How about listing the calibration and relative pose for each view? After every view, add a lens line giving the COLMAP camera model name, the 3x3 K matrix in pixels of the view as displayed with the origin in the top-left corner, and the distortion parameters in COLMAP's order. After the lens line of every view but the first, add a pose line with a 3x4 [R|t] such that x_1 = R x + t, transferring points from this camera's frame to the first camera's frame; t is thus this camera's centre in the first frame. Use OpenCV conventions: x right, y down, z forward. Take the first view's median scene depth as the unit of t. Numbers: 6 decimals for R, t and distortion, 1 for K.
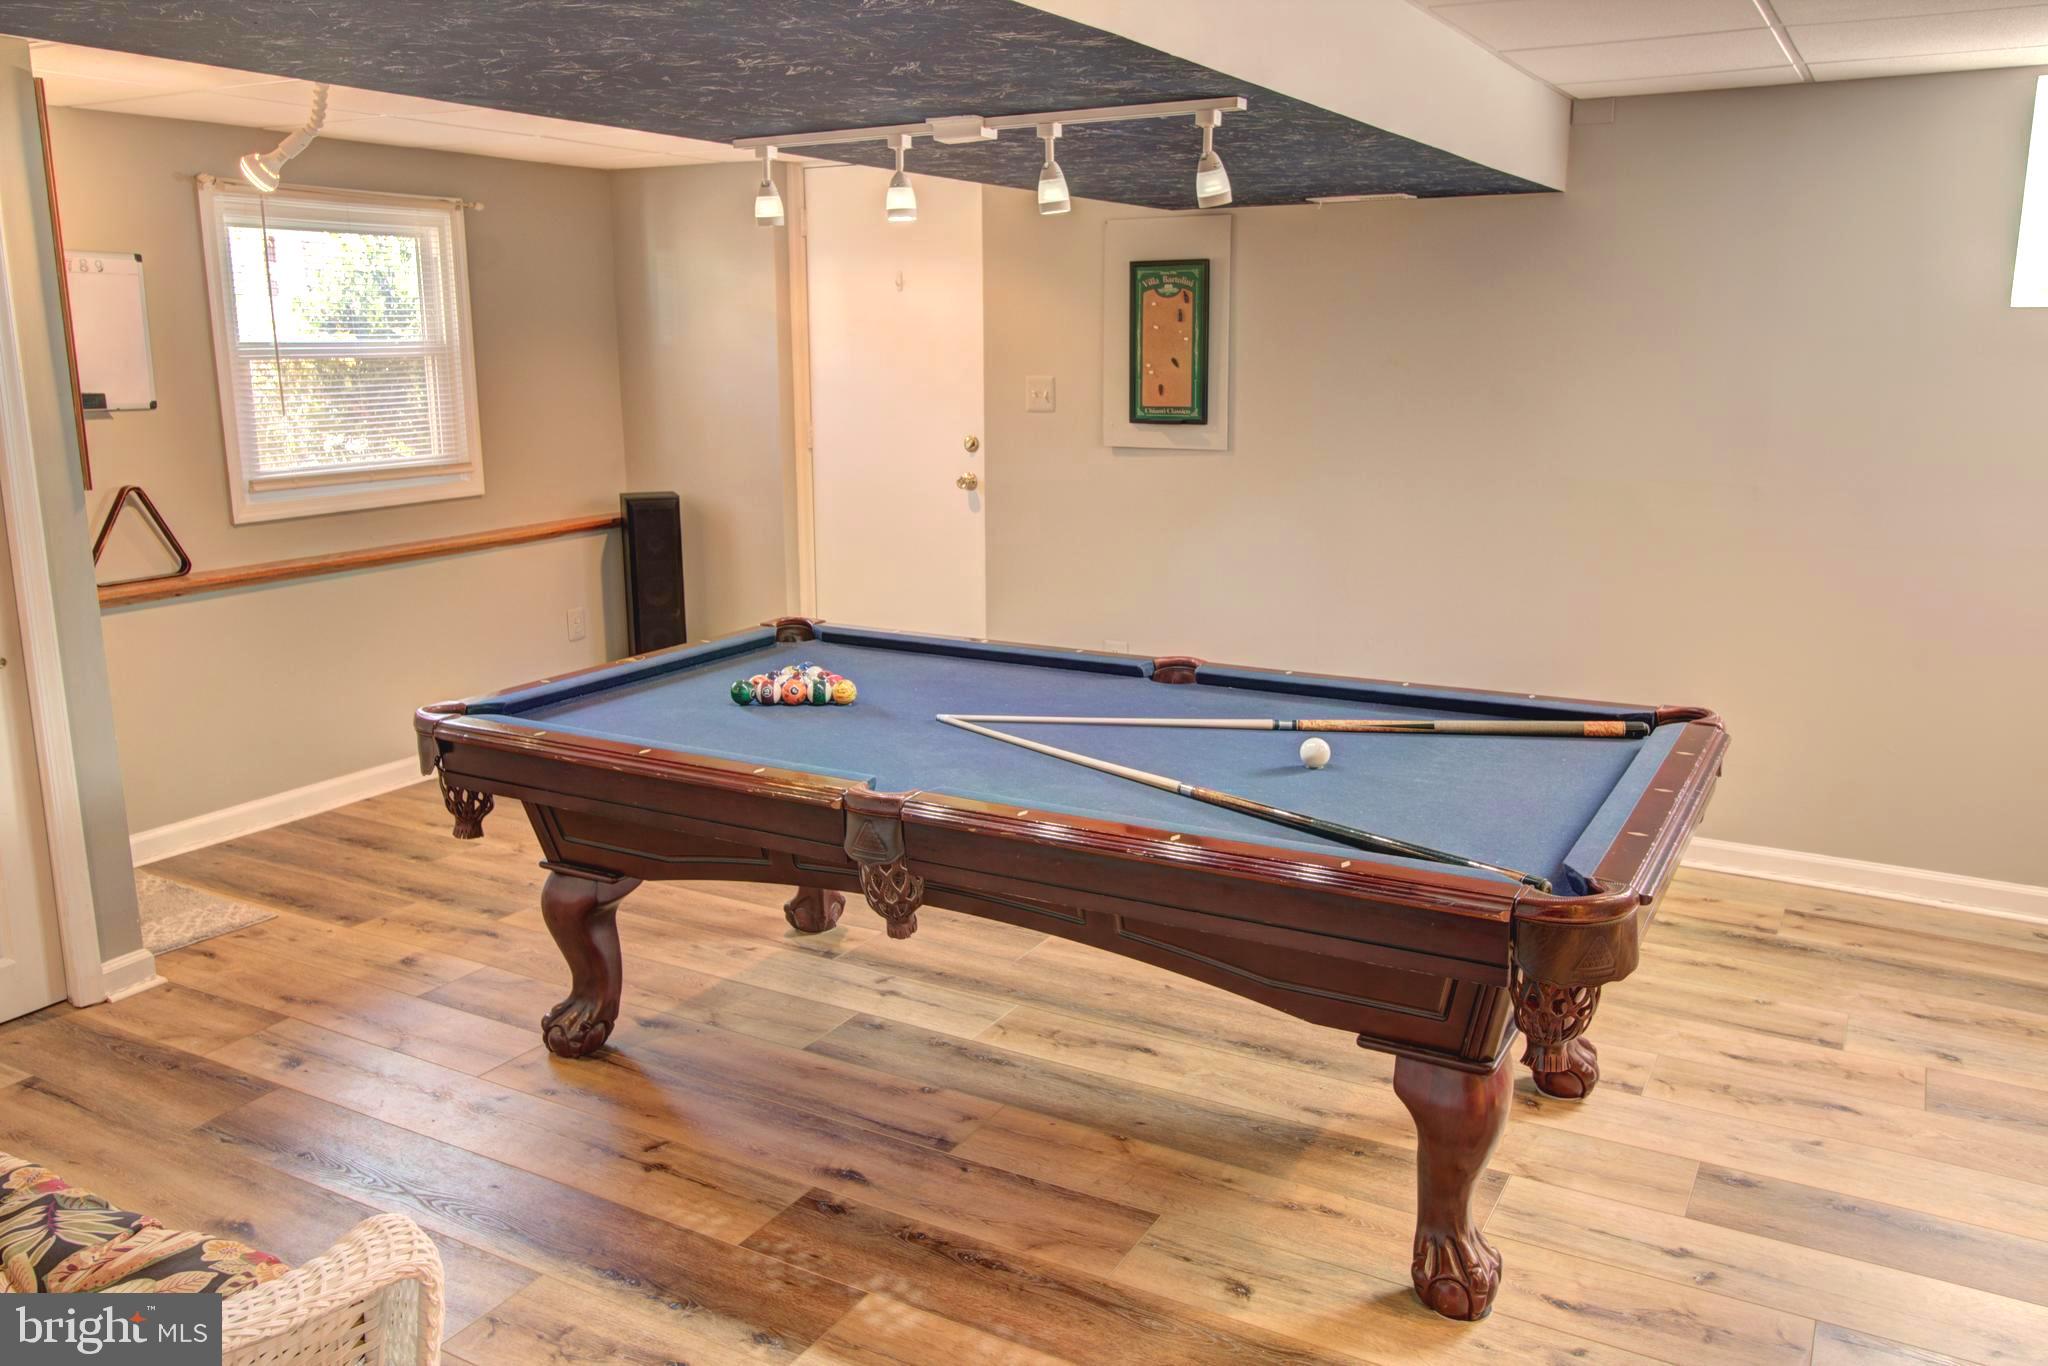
lens RADIAL K [[1597.3, 0, 1035.4], [0, 1597.3, 672.4], [0, 0, 1]] dist [0.016951, -0.011921]
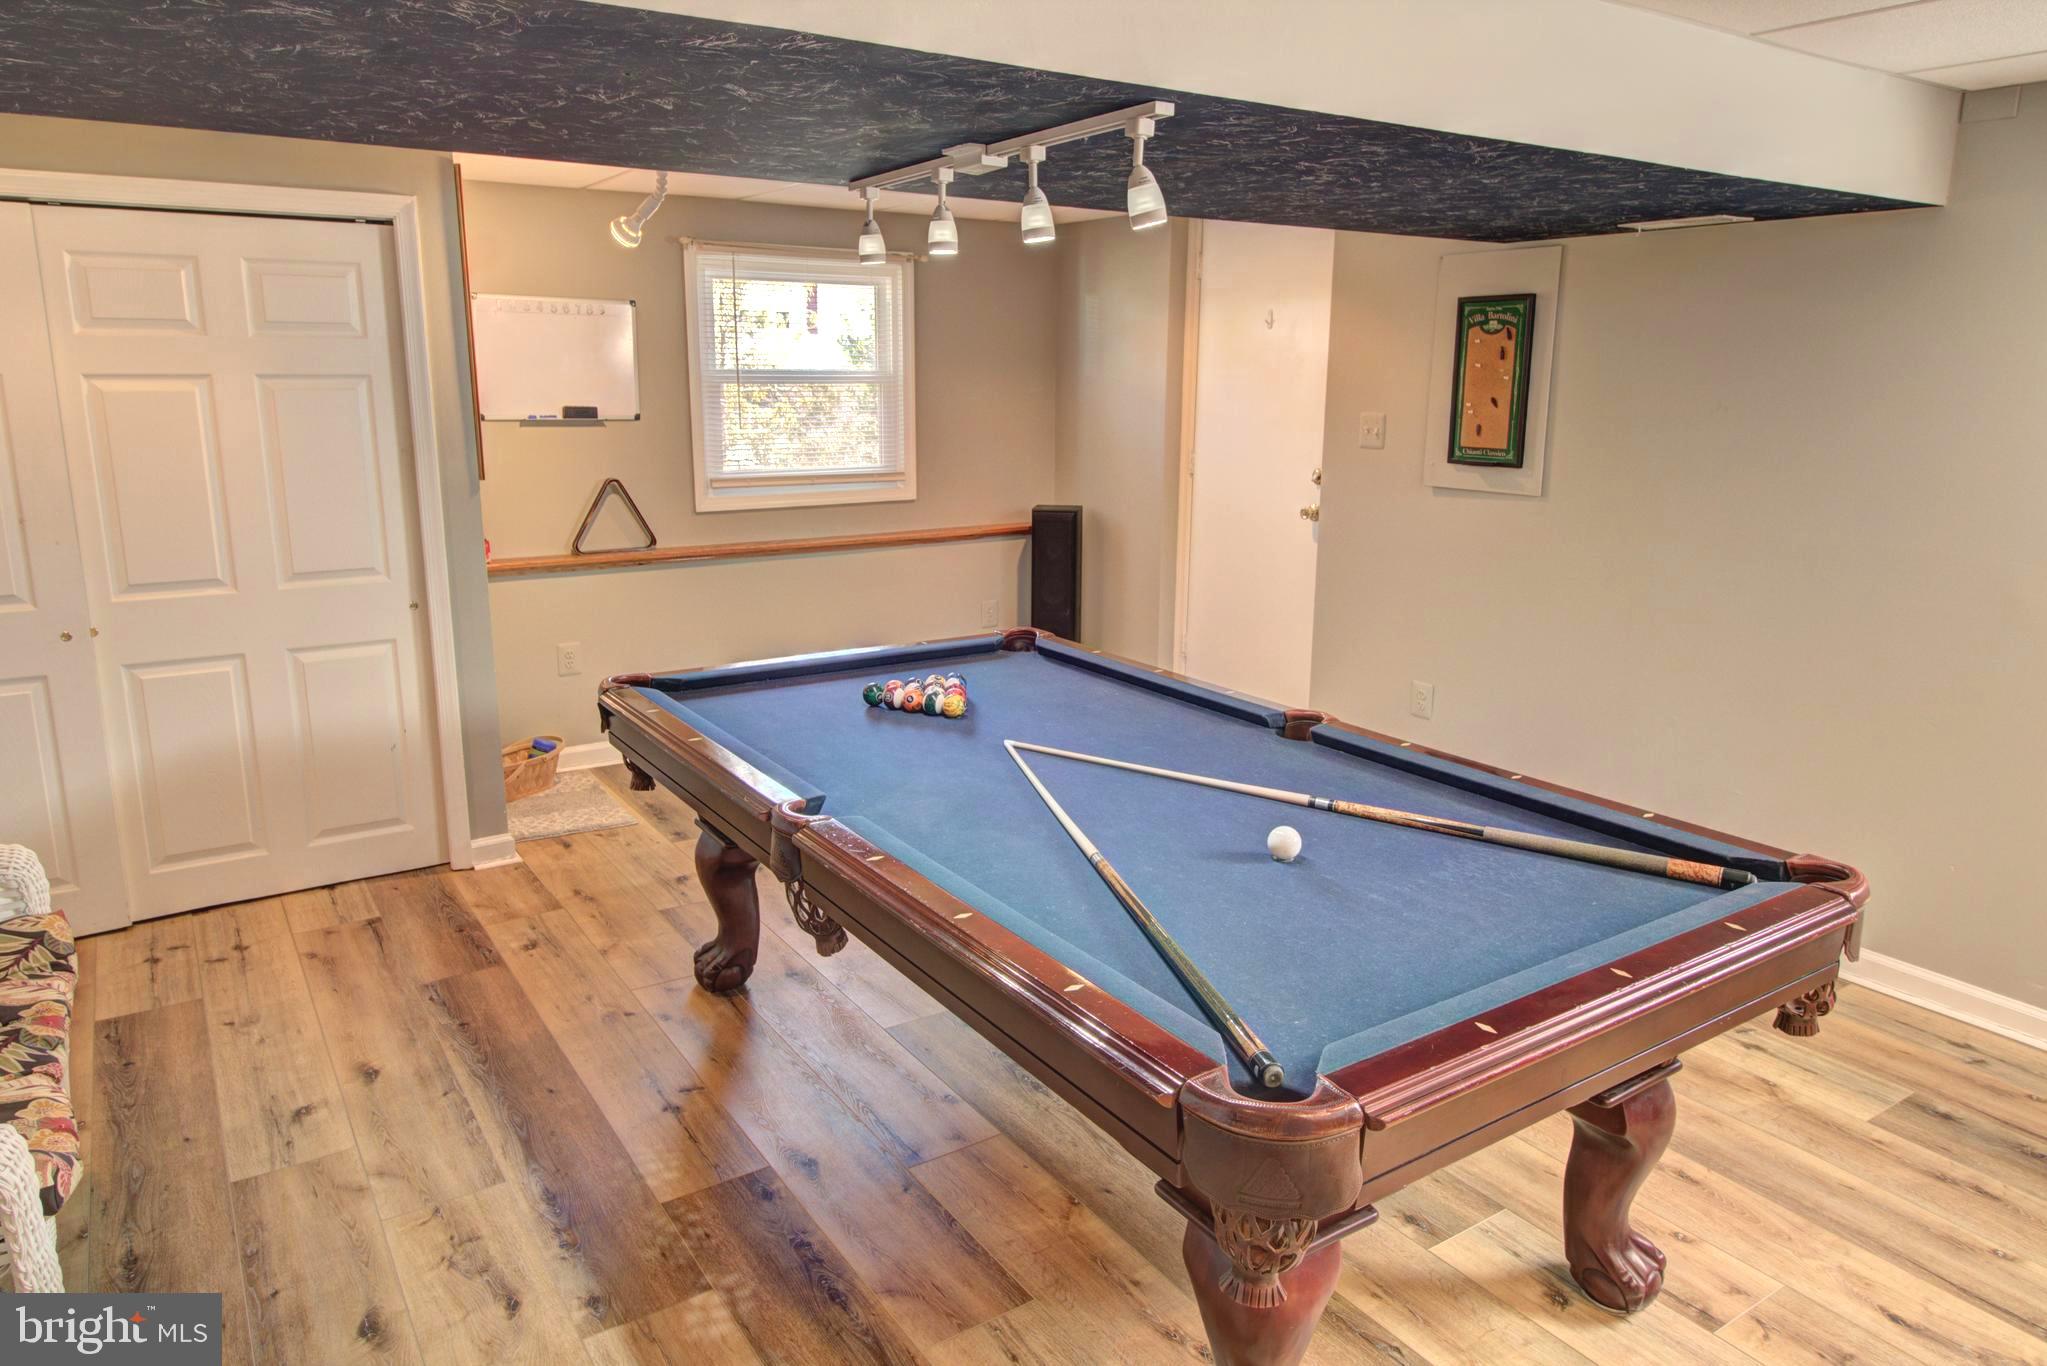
lens RADIAL K [[1342.3, 0, 1028.5], [0, 1342.3, 667.5], [0, 0, 1]] dist [0.005866, -0.000784]
pose [[0.889141, 0.111314, -0.443889, 0.242084], [-0.107205, 0.993640, 0.034436, -0.037439], [0.444899, 0.016969, 0.895420, 0.174469]]
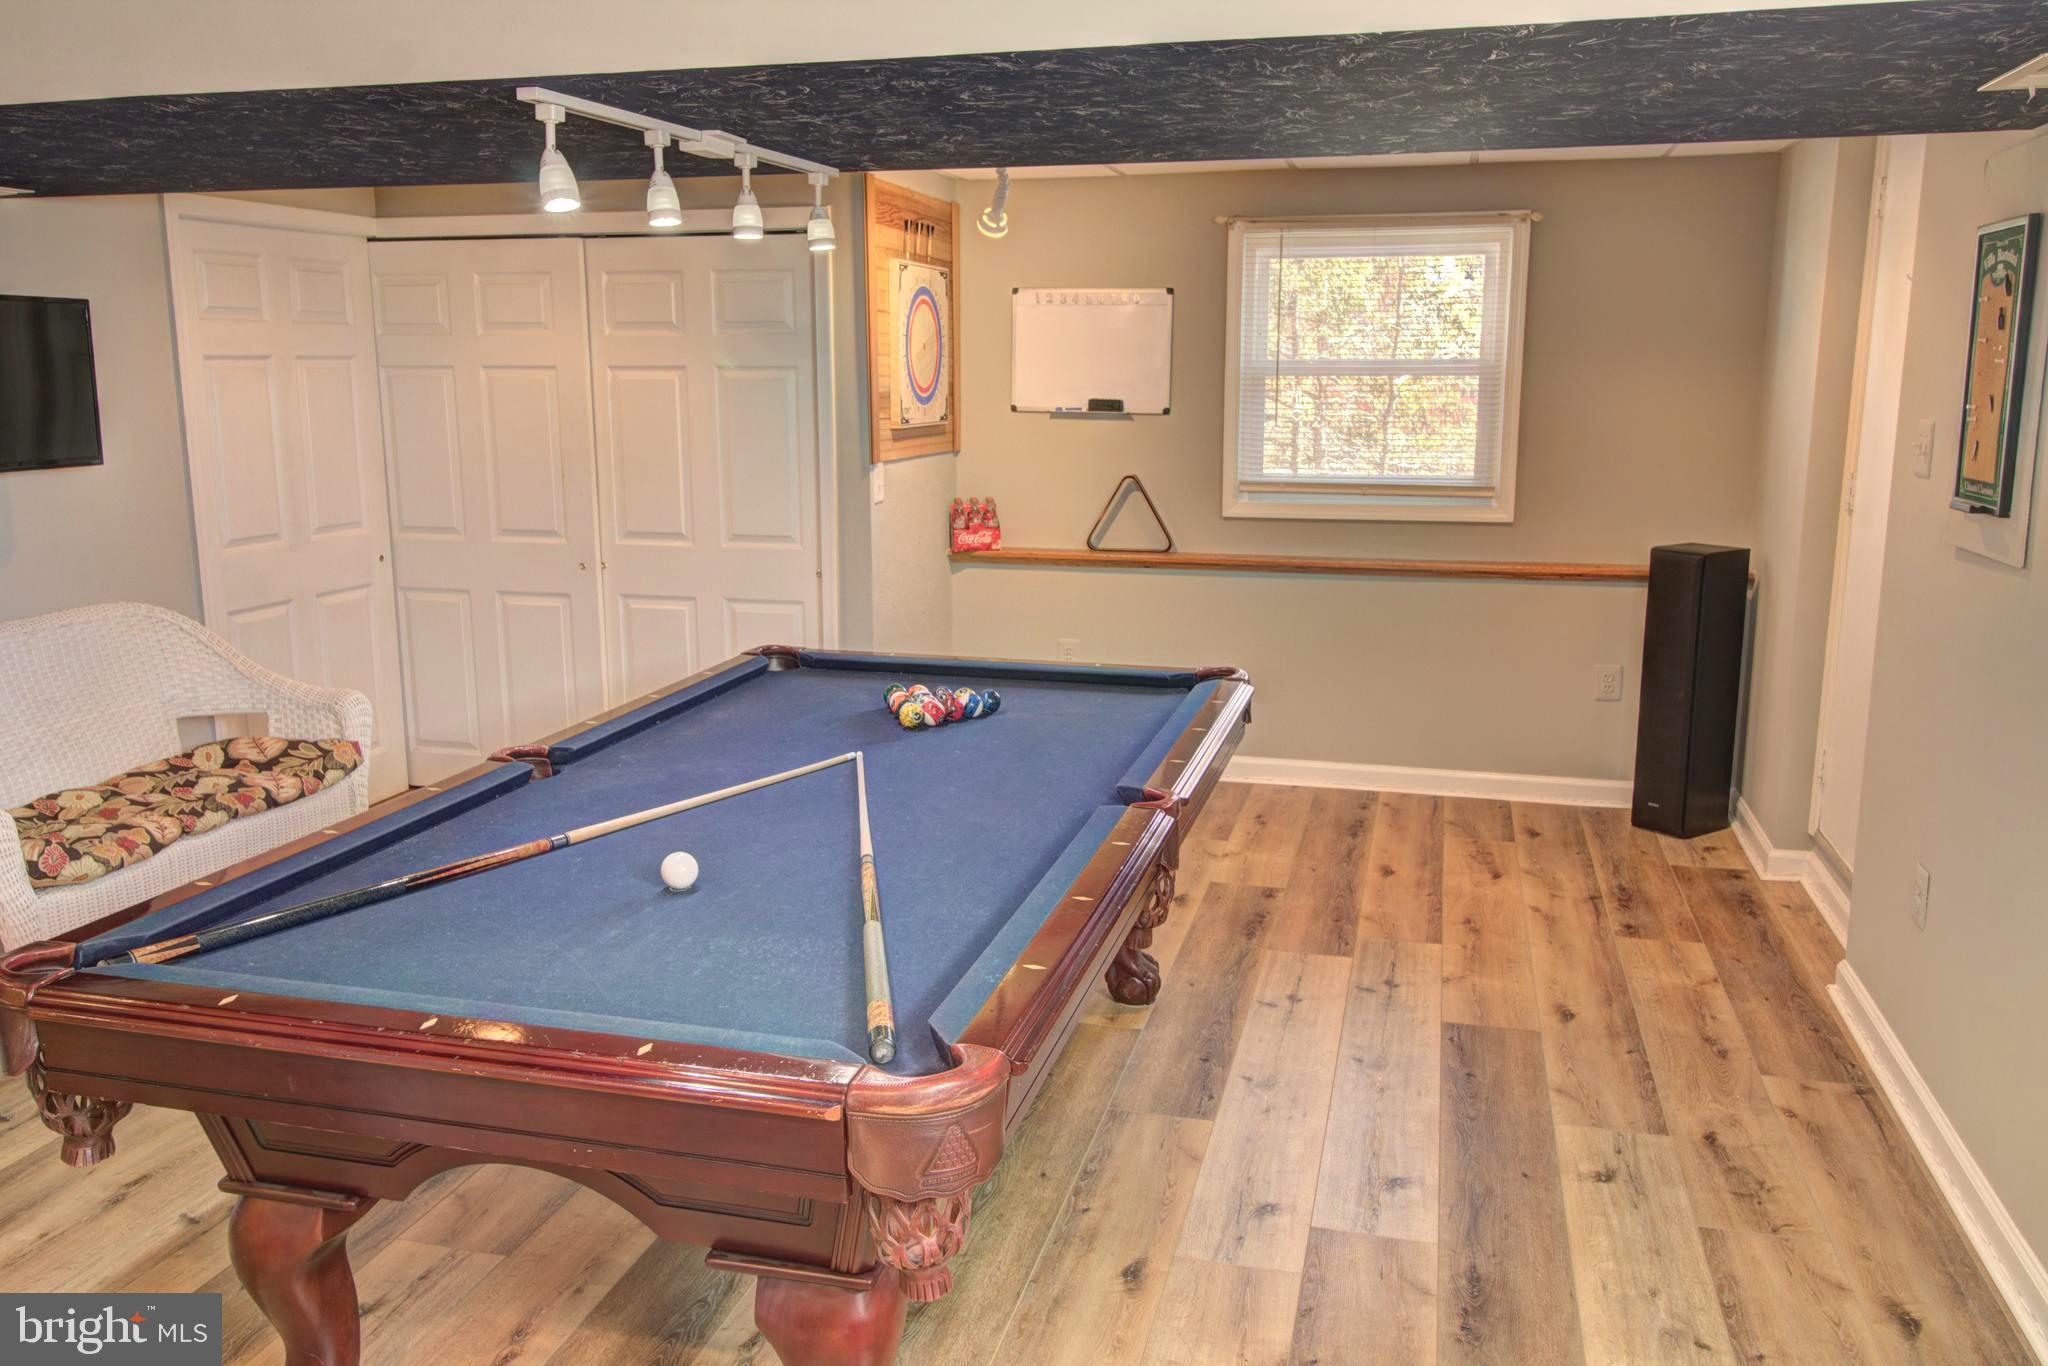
lens RADIAL K [[1597.3, 0, 1012.3], [0, 1597.3, 667.4], [0, 0, 1]] dist [0.016951, -0.011921]
pose [[0.237144, 0.188606, -0.952990, 0.630542], [-0.203154, 0.968912, 0.141204, -0.128549], [0.949995, 0.160118, 0.268088, 0.607795]]
